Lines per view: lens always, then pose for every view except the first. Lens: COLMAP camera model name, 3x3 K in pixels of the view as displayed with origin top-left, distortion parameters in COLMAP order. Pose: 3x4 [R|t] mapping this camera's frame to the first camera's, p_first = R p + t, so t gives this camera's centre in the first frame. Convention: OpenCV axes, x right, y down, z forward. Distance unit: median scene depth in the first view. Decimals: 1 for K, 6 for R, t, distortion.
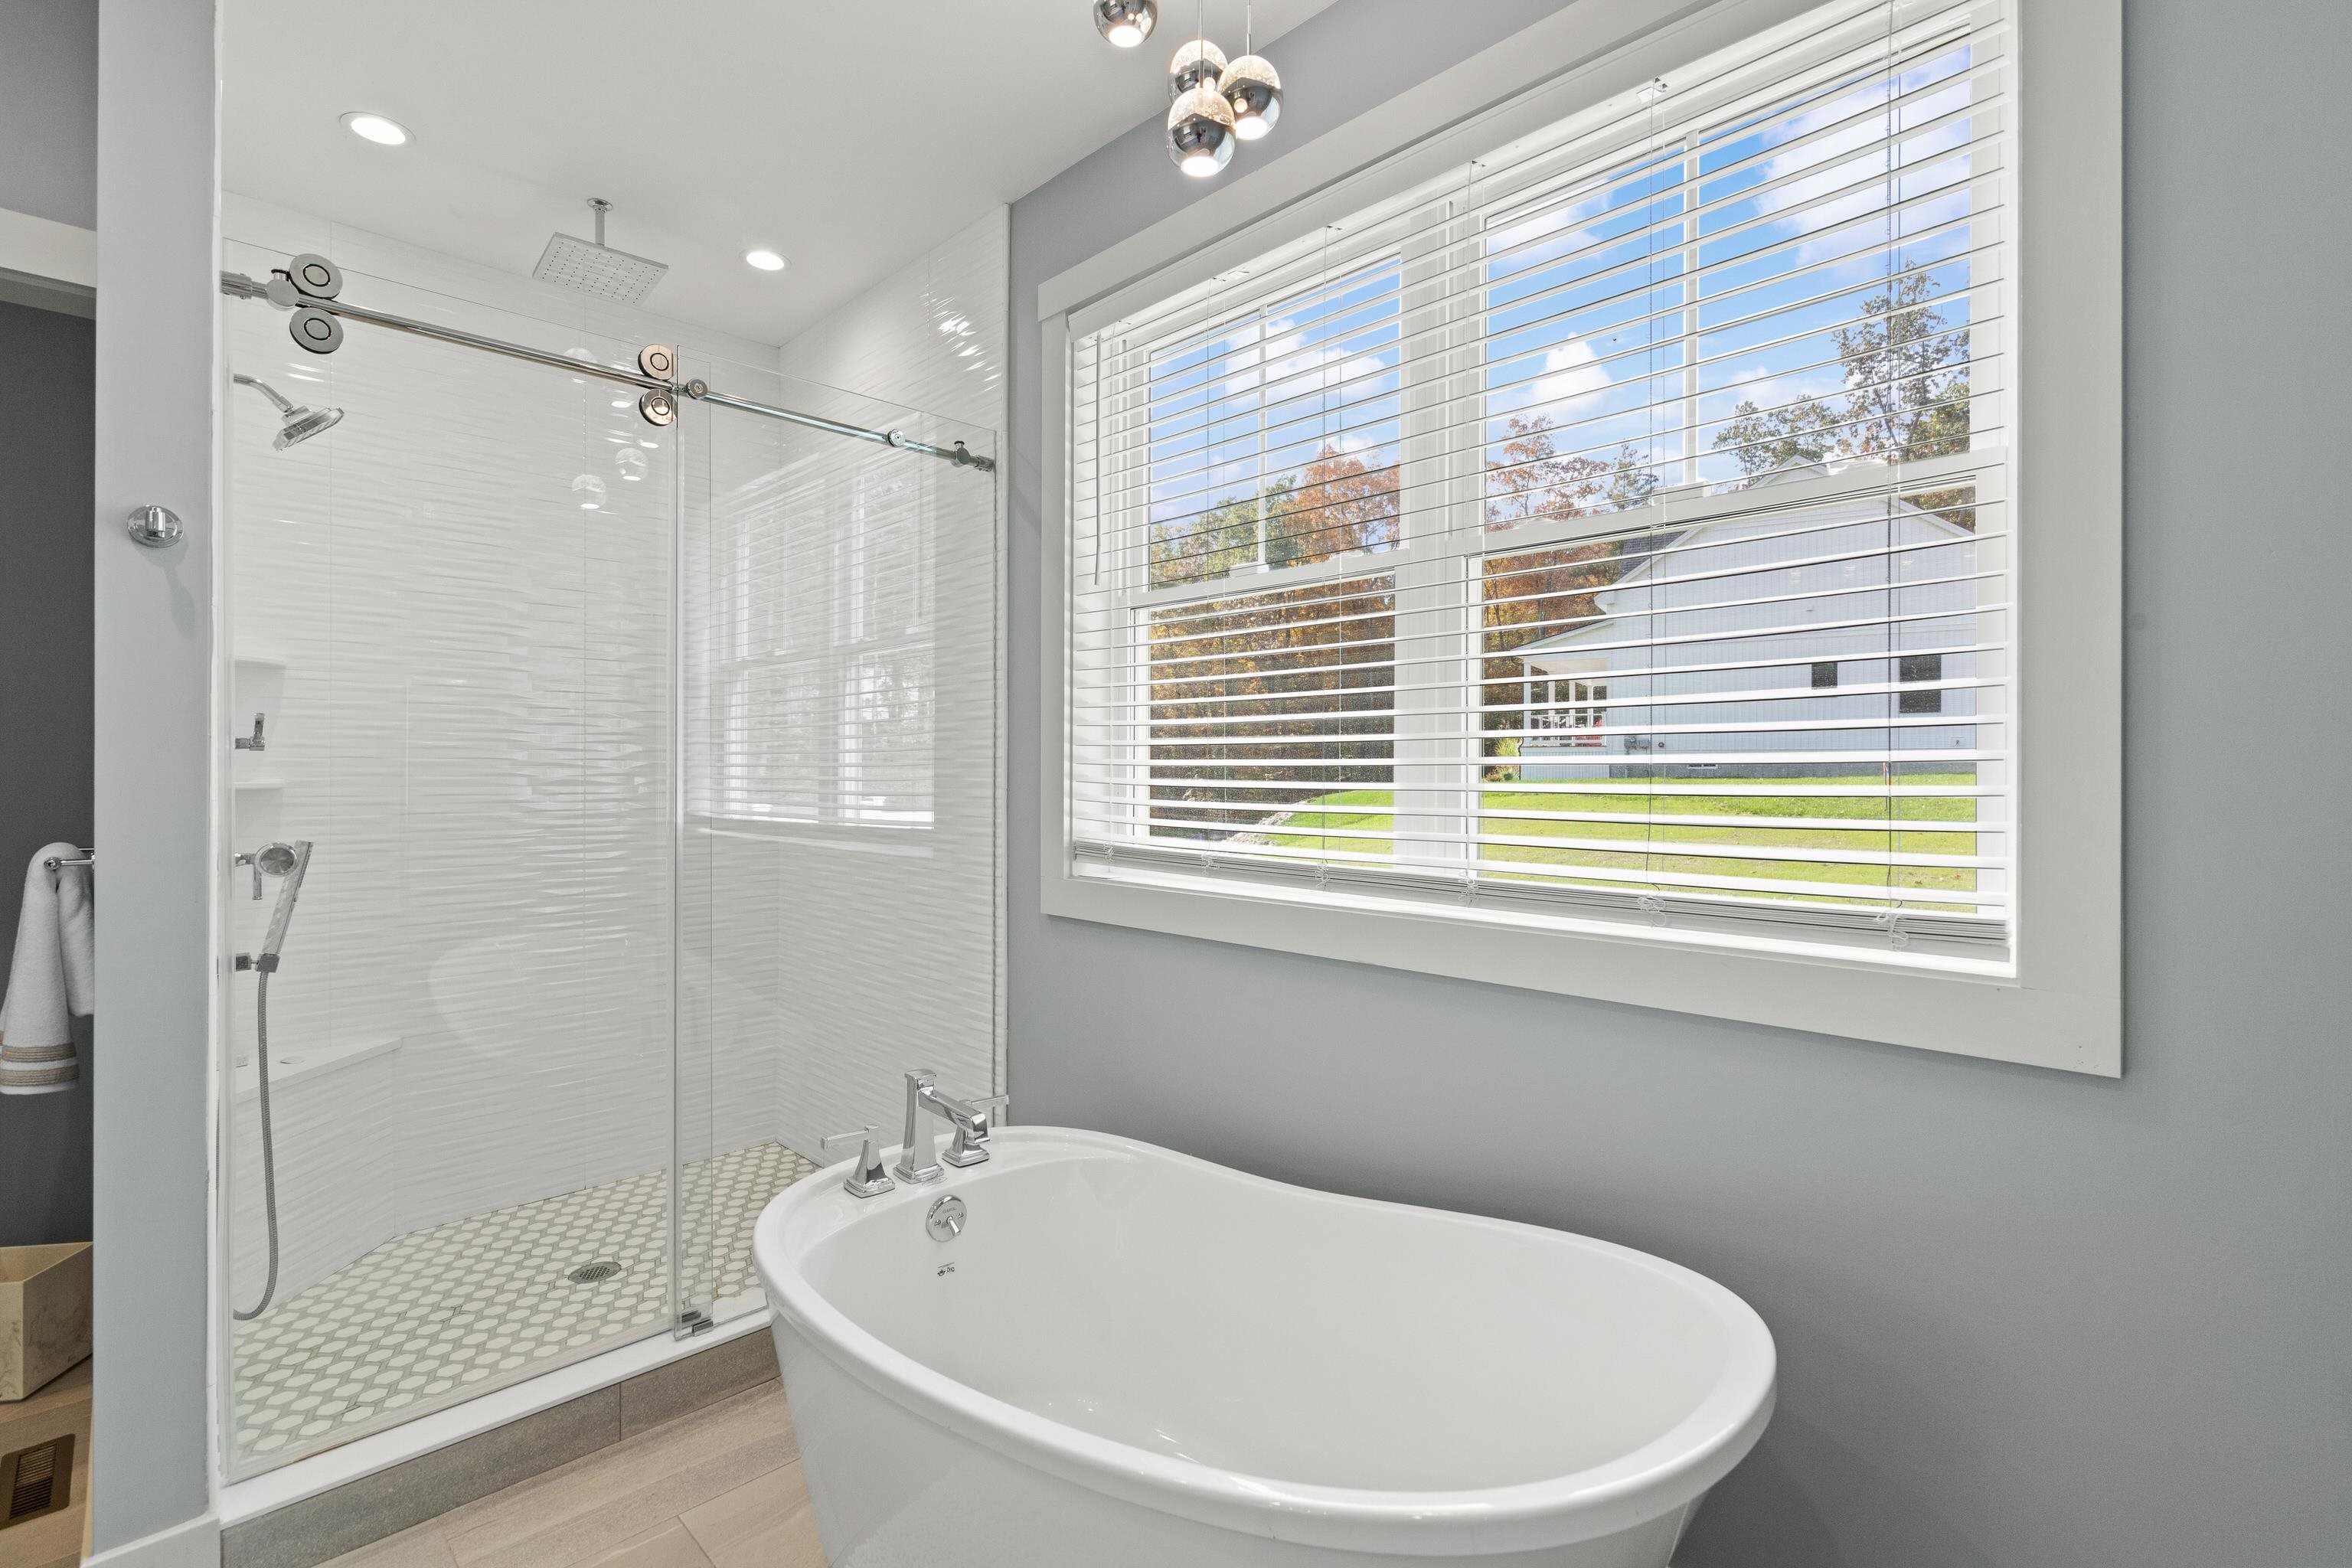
lens RADIAL K [[1071.1, 0, 1183.3], [0, 1071.1, 769.8], [0, 0, 1]] dist [-0.001886, 0.000478]
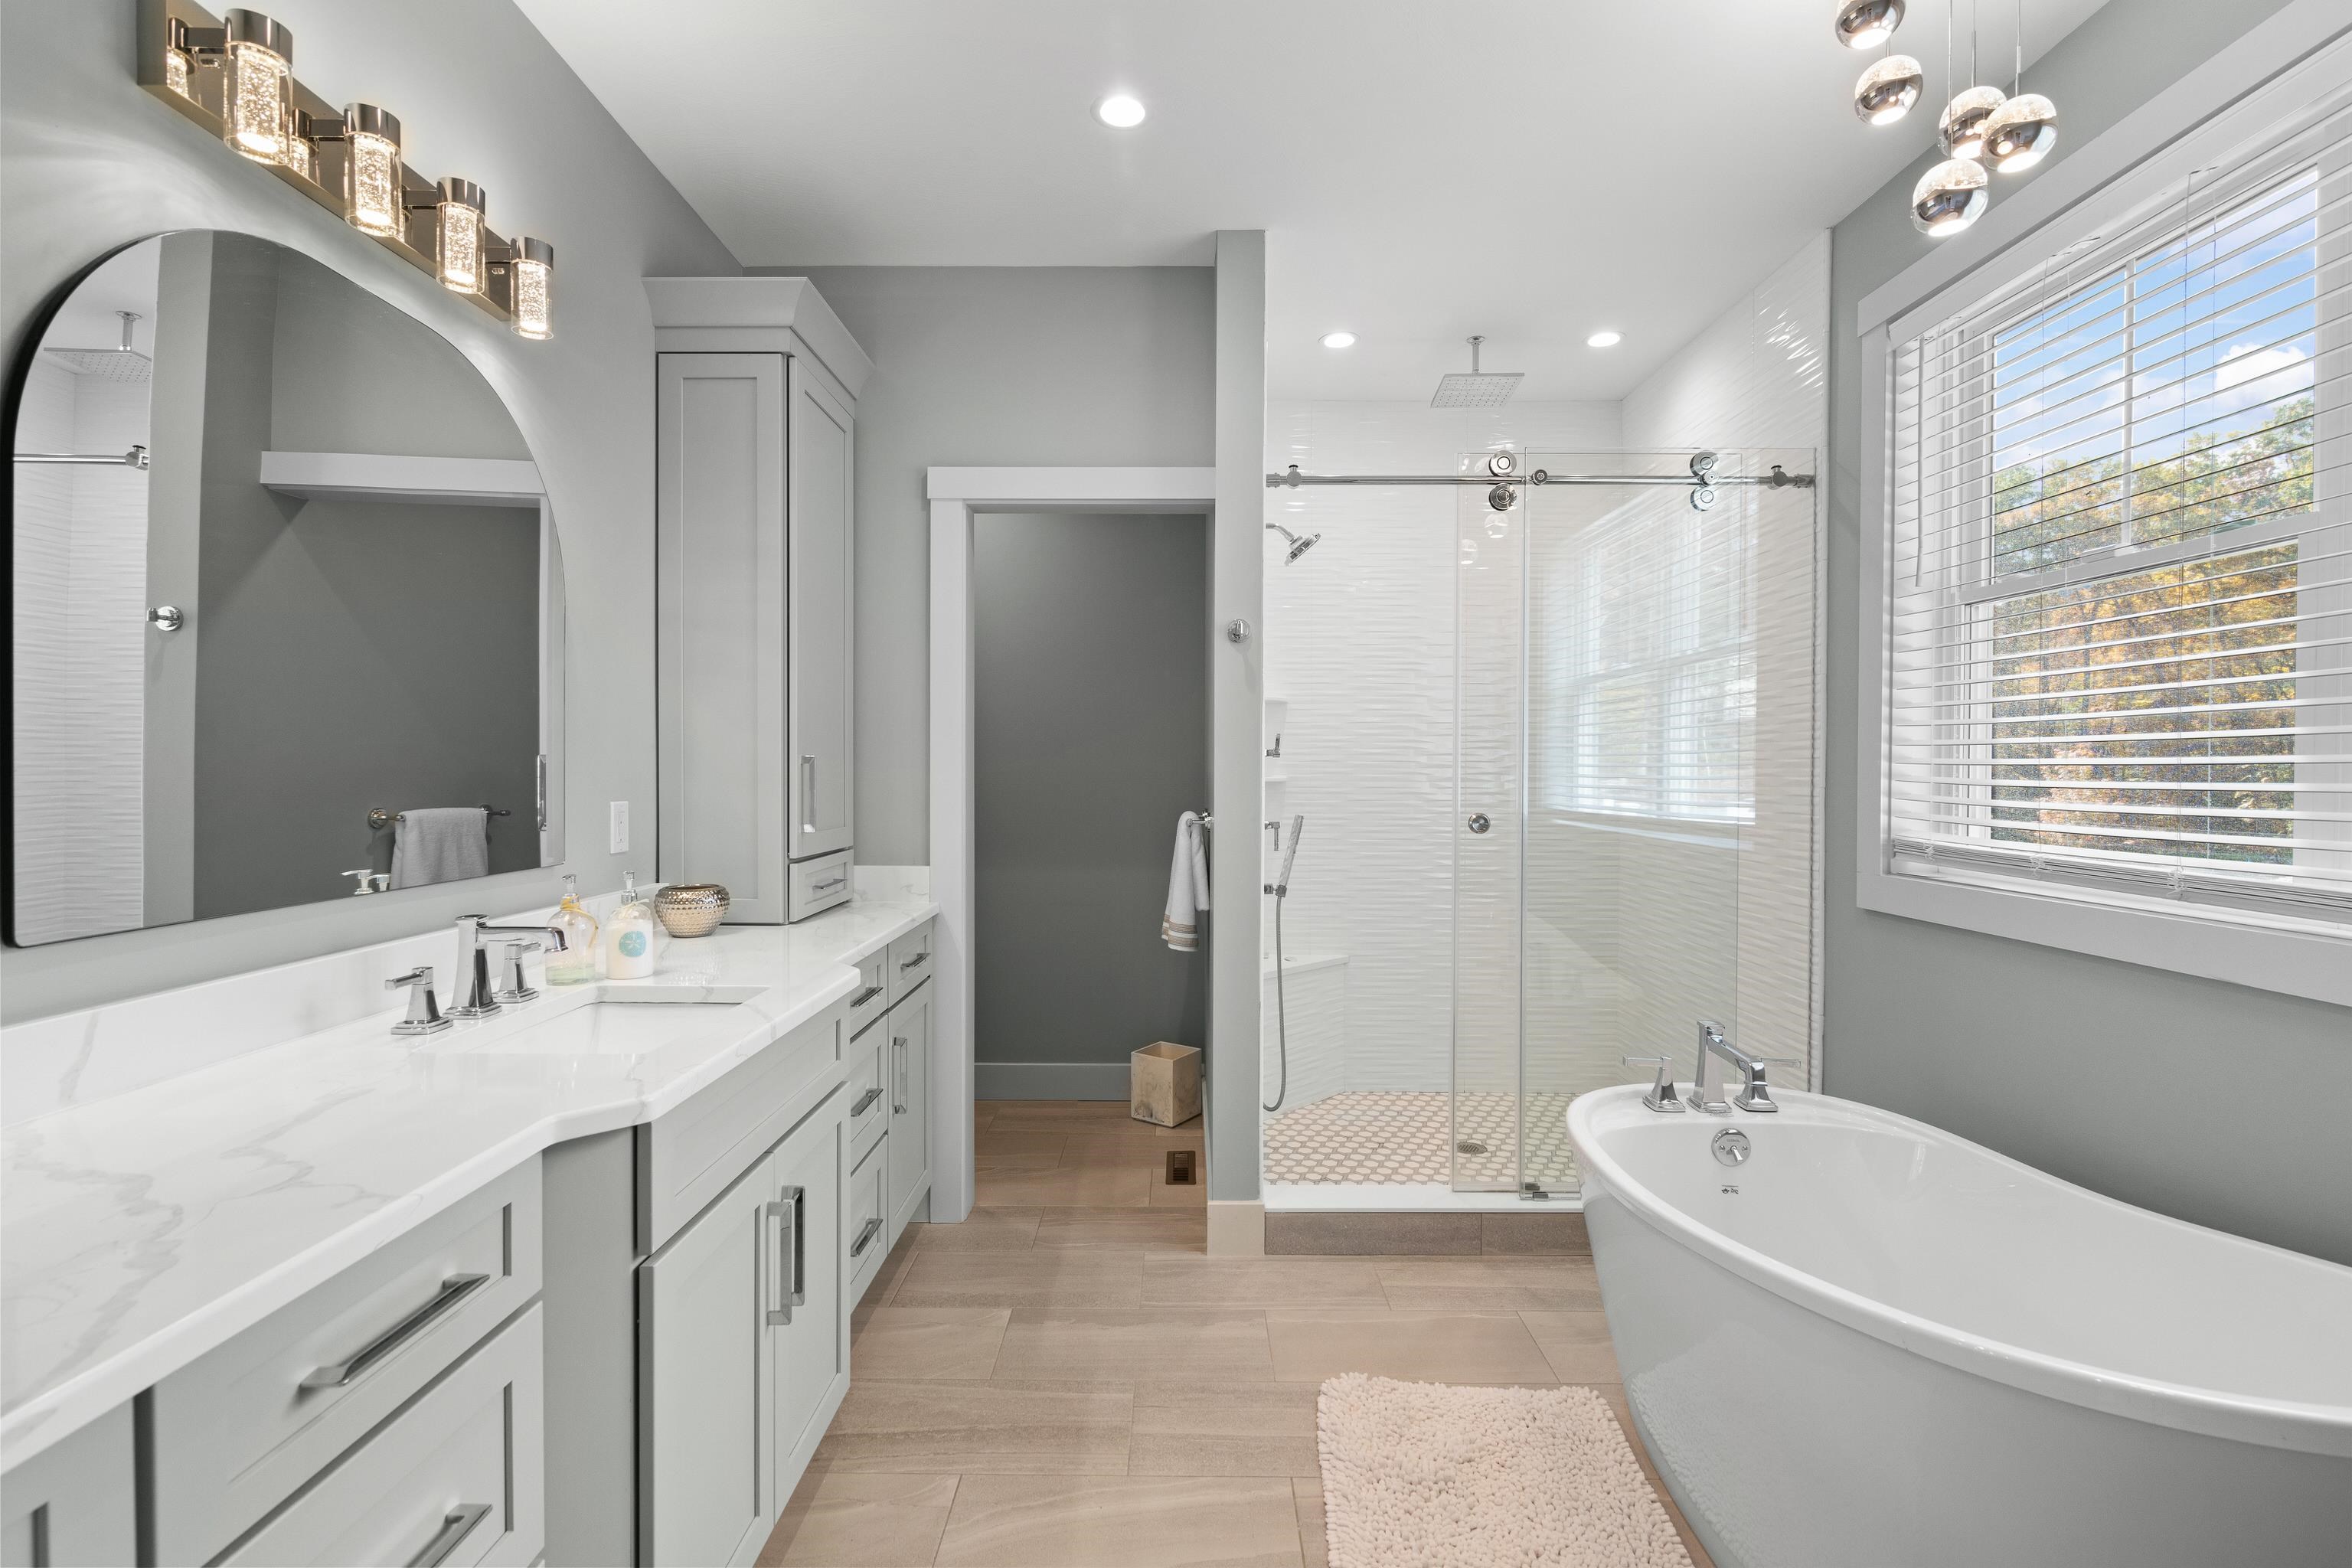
lens RADIAL K [[1071.1, 0, 1164.6], [0, 1071.1, 785.4], [0, 0, 1]] dist [-0.001886, 0.000478]
pose [[0.700150, 0.010336, -0.713921, 0.146605], [-0.001187, 0.999911, 0.013313, 0.002700], [0.713995, -0.008473, 0.700100, -0.221033]]
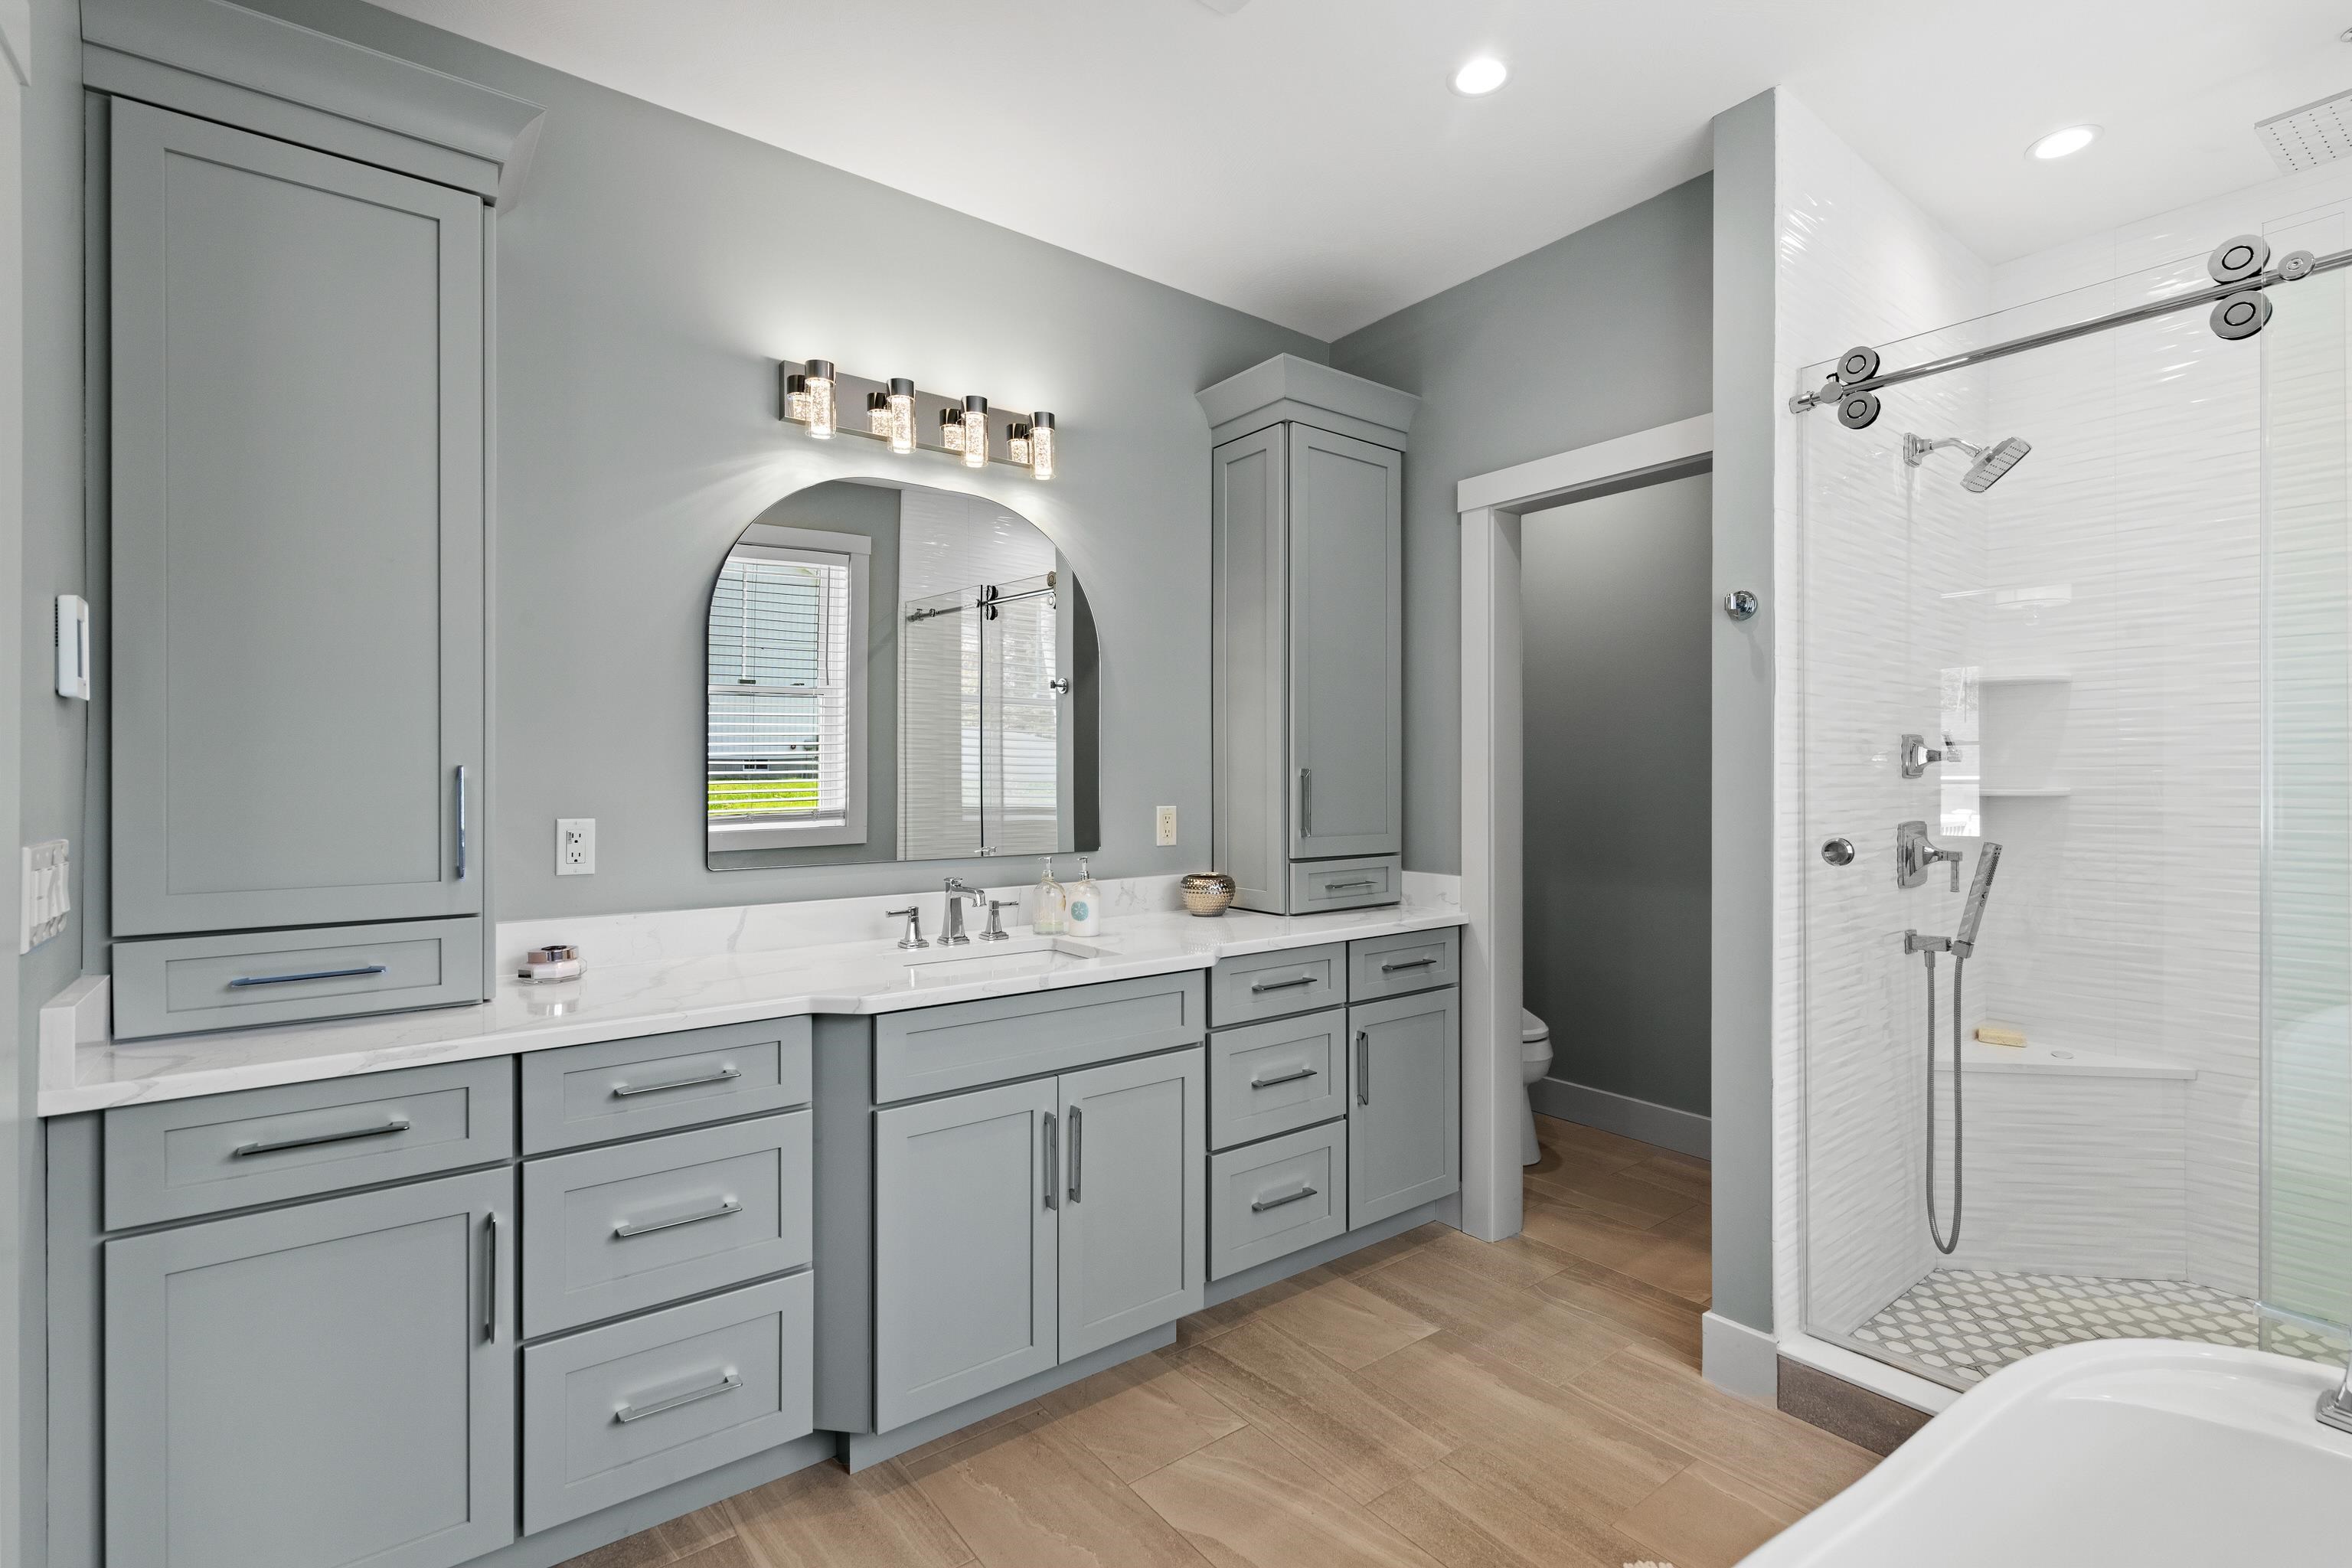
lens RADIAL K [[1071.1, 0, 1182.4], [0, 1071.1, 787.4], [0, 0, 1]] dist [-0.001886, 0.000478]
pose [[-0.137166, 0.005059, -0.990535, 0.358330], [0.001305, 0.999987, 0.004927, 0.002422], [0.990547, -0.000617, -0.137171, 0.317418]]
